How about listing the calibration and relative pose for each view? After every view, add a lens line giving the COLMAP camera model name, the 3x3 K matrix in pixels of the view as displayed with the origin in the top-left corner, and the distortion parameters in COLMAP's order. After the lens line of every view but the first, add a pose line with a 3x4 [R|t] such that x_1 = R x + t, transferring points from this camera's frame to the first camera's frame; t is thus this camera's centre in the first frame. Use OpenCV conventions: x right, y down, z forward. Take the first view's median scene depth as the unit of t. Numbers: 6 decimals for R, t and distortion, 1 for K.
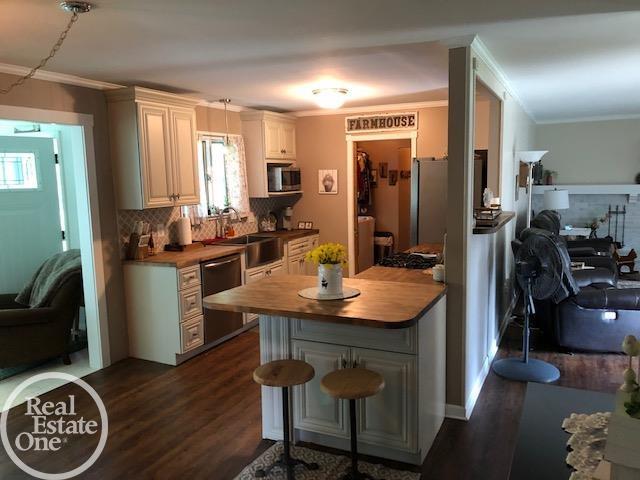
lens RADIAL K [[520.8, 0, 320.2], [0, 520.8, 240.8], [0, 0, 1]] dist [0.061590, -0.082254]
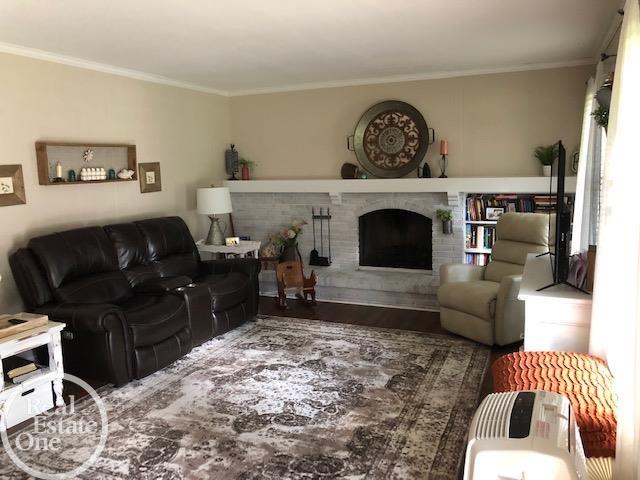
lens RADIAL K [[520.8, 0, 314.9], [0, 520.8, 239.9], [0, 0, 1]] dist [0.061590, -0.082254]
pose [[0.999432, -0.007890, 0.032760, 0.531175], [0.007343, 0.999832, 0.016792, -0.034706], [-0.032887, -0.016542, 0.999322, 0.280697]]
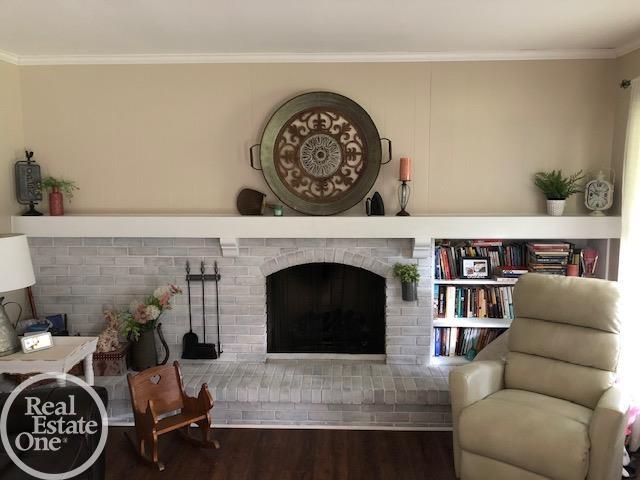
lens RADIAL K [[520.8, 0, 323.1], [0, 520.8, 238.7], [0, 0, 1]] dist [0.061590, -0.082254]
pose [[0.919303, -0.029727, 0.392426, 0.486625], [0.033601, 0.999431, -0.003005, -0.081709], [-0.392113, 0.015948, 0.919779, 0.562946]]
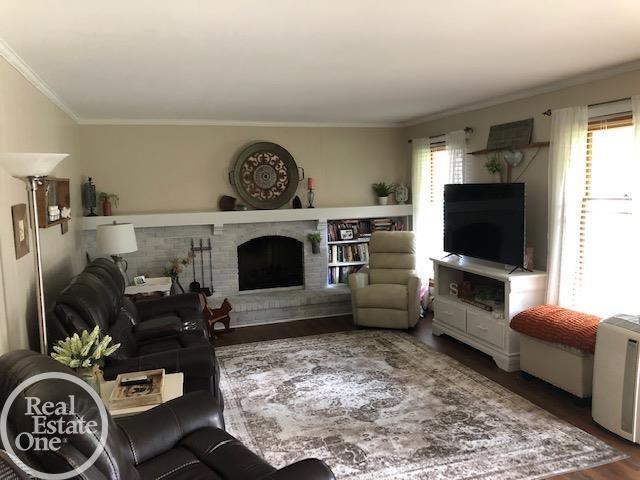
lens RADIAL K [[520.8, 0, 320.8], [0, 520.8, 240.2], [0, 0, 1]] dist [0.061590, -0.082254]
pose [[0.728718, -0.071848, 0.681034, 0.182551], [0.097229, 0.995262, 0.000961, -0.050065], [-0.677876, 0.065516, 0.732251, 0.340458]]
